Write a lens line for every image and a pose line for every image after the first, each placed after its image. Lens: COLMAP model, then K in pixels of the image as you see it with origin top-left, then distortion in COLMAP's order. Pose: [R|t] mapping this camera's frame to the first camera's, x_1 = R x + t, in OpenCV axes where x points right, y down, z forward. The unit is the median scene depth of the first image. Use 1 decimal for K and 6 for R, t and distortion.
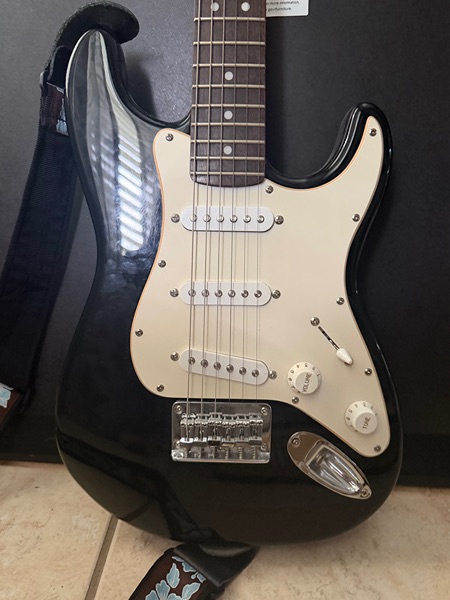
lens RADIAL K [[420.8, 0, 224.1], [0, 420.8, 300.0], [0, 0, 1]] dist [0.019516, -0.016867]
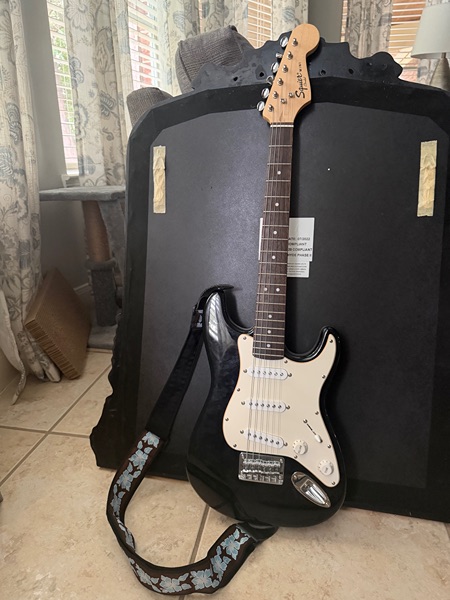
lens RADIAL K [[420.8, 0, 220.1], [0, 420.8, 297.4], [0, 0, 1]] dist [0.019516, -0.016867]
pose [[0.989650, 0.038420, -0.138260, 0.052319], [-0.053640, 0.992692, -0.108095, -0.331811], [0.133097, 0.114392, 0.984479, -1.328996]]
